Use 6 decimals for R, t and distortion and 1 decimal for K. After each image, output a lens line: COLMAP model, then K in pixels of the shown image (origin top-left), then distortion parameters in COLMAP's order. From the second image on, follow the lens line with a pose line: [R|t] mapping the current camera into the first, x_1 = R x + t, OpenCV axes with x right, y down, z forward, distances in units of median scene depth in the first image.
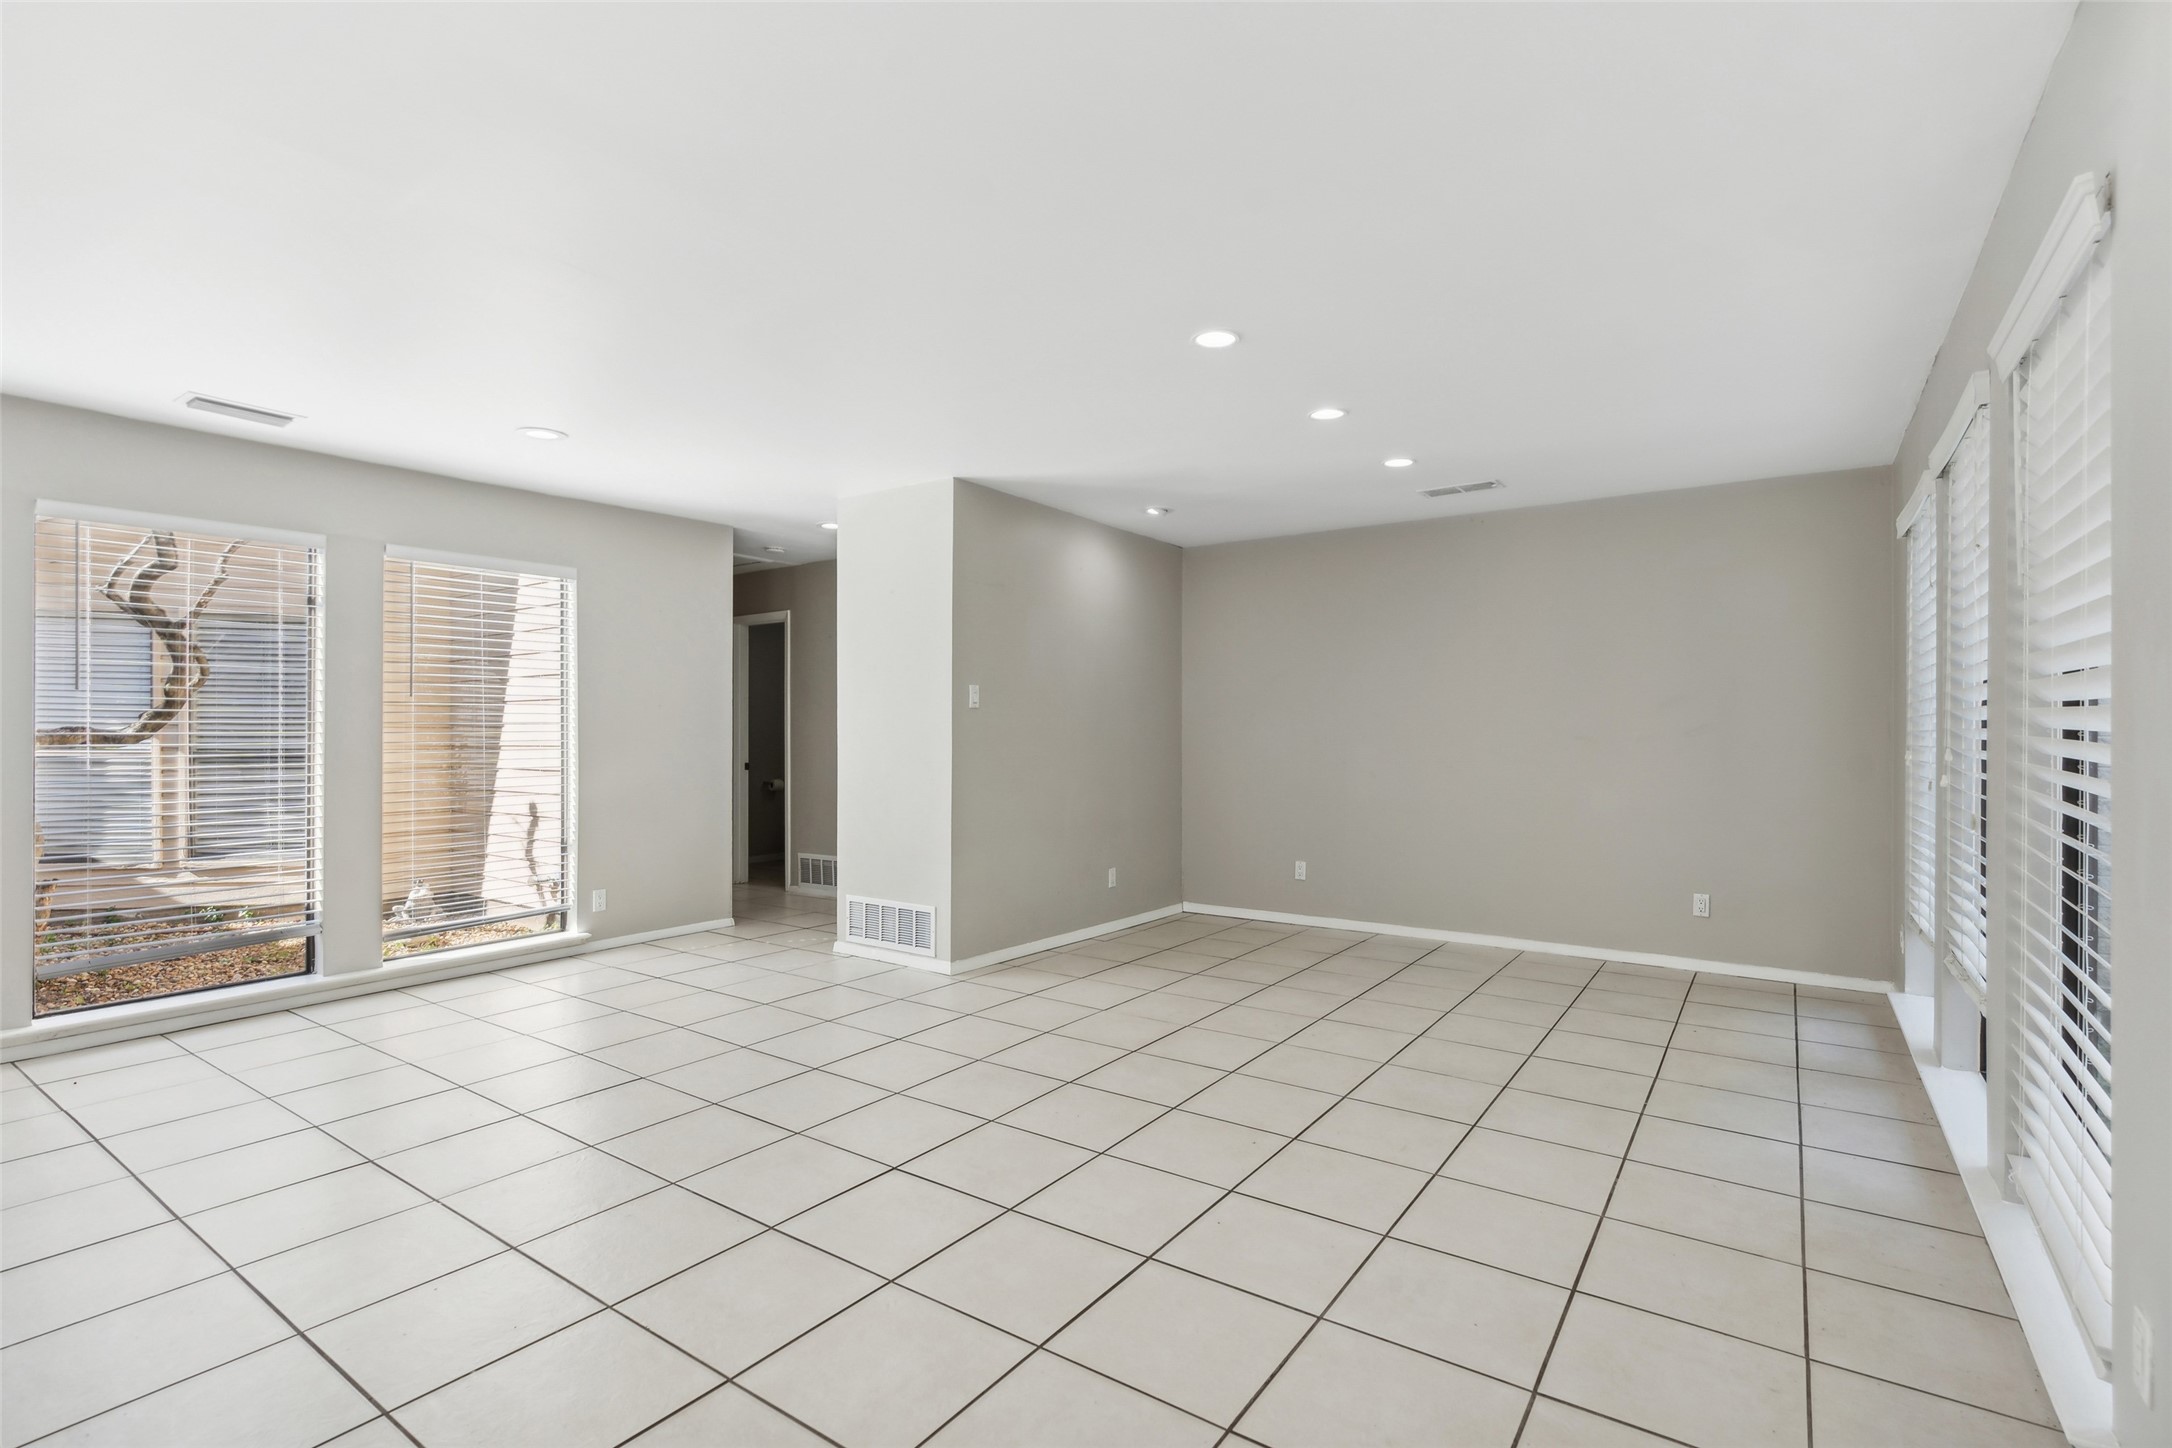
lens RADIAL K [[1015.3, 0, 1077.5], [0, 1015.3, 723.0], [0, 0, 1]] dist [-0.002554, -0.000007]
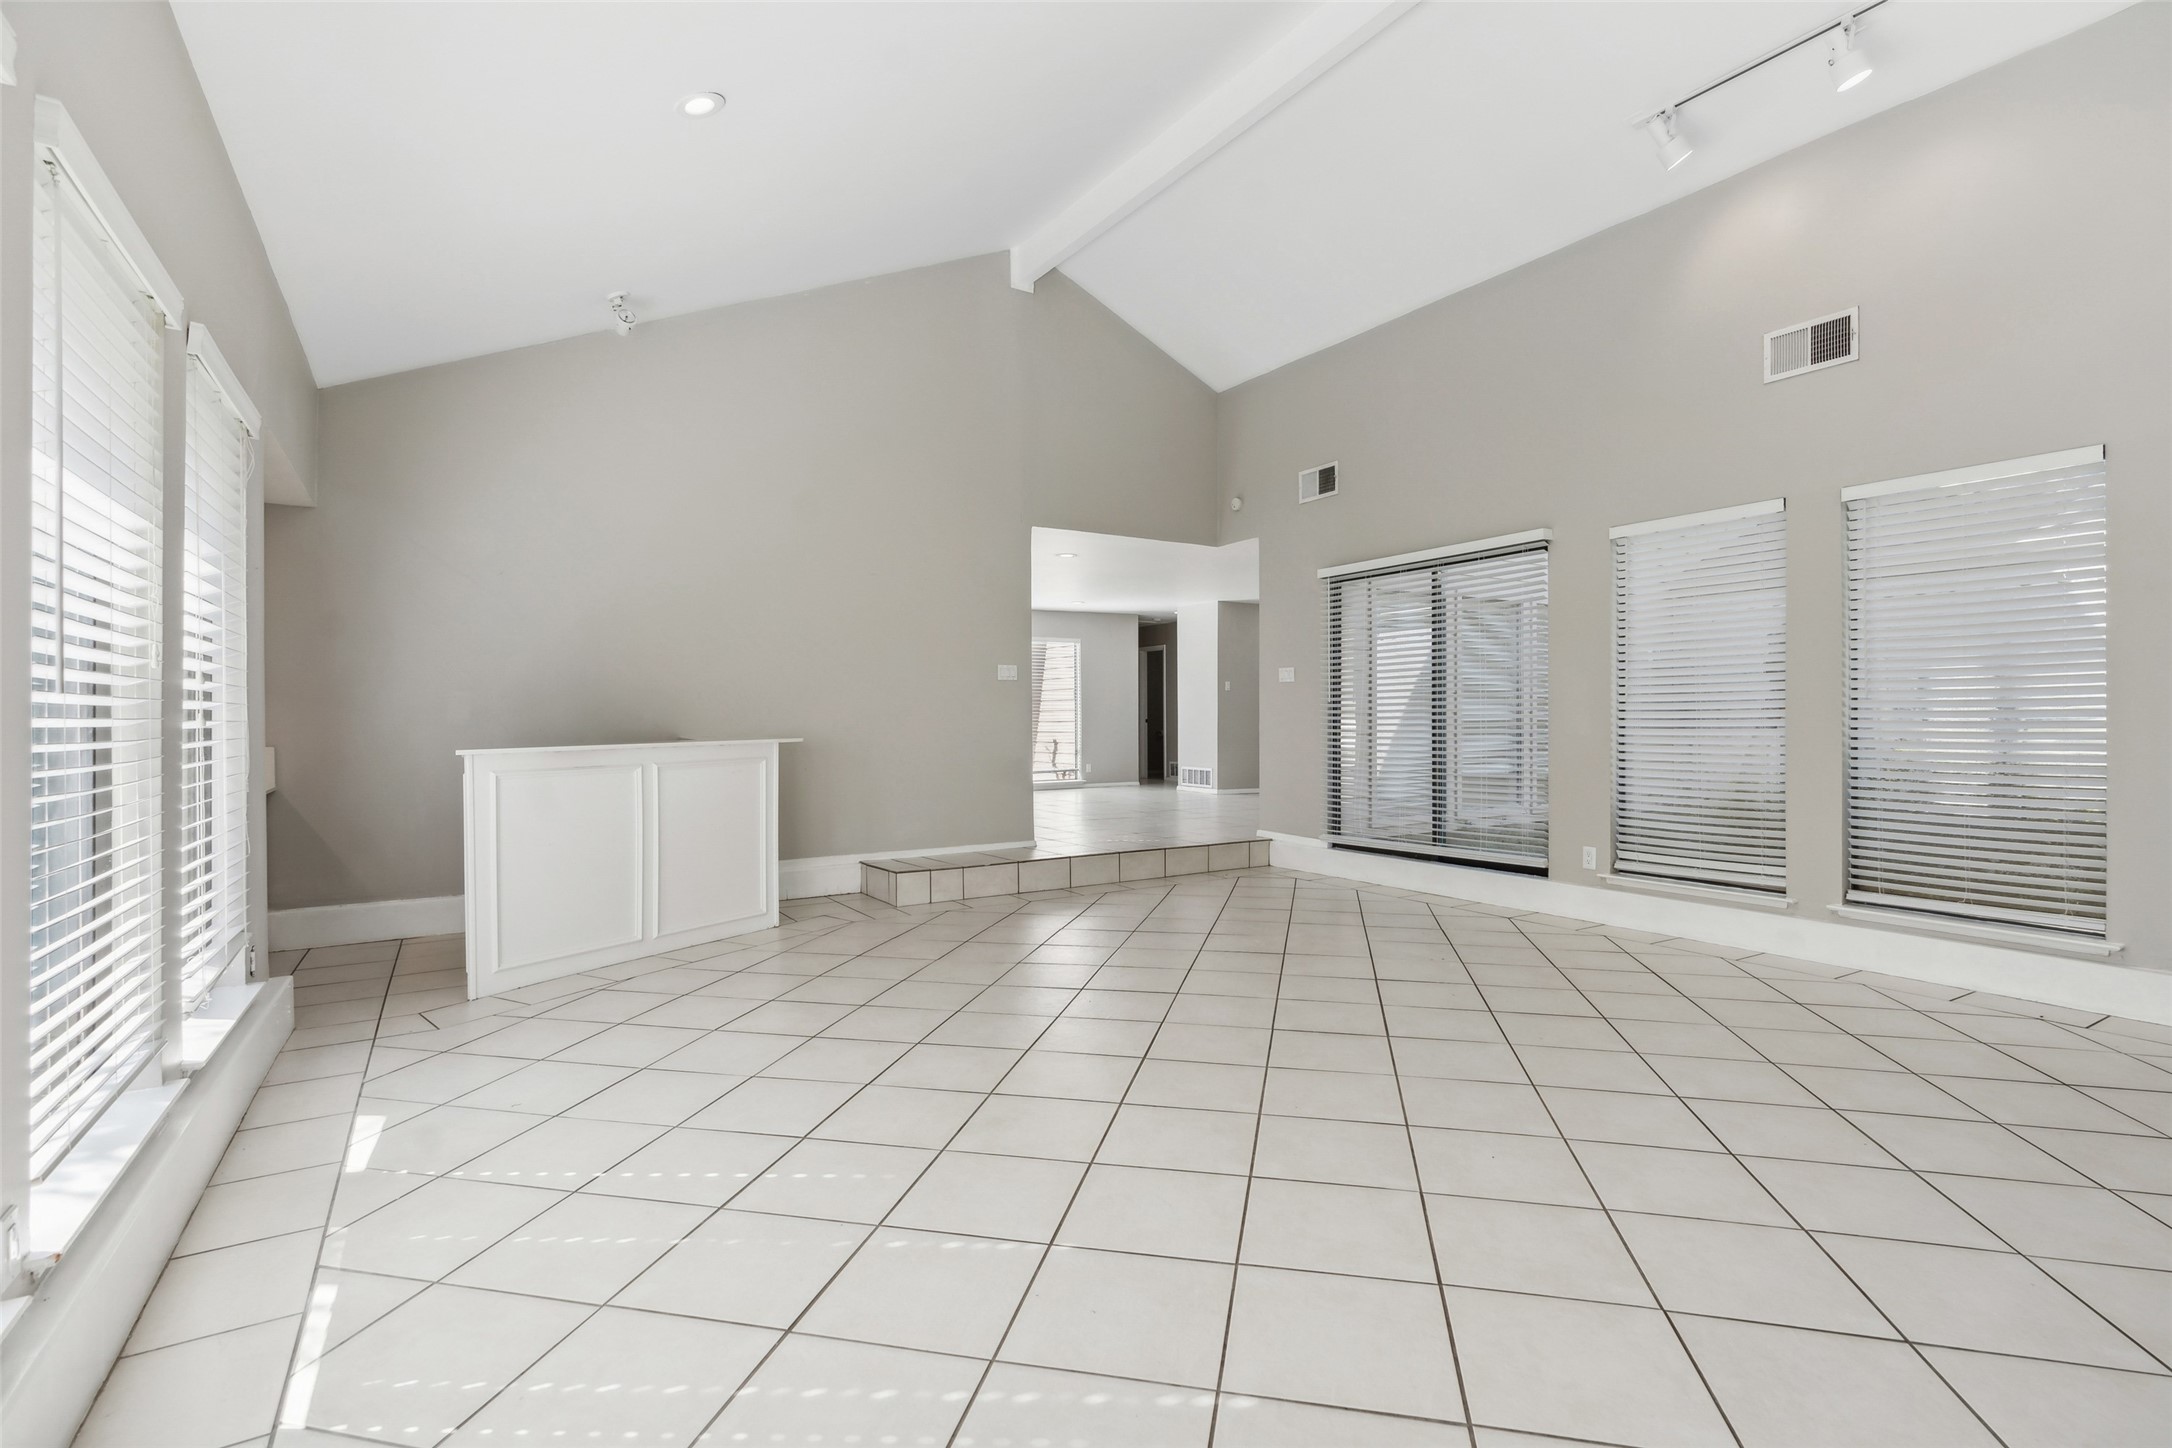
lens RADIAL K [[1015.3, 0, 1081.3], [0, 1015.3, 713.2], [0, 0, 1]] dist [-0.002554, -0.000007]
pose [[0.925309, -0.002789, -0.379204, 0.466189], [0.002670, 0.999996, -0.000840, 0.036822], [0.379205, -0.000235, 0.925313, -1.329038]]
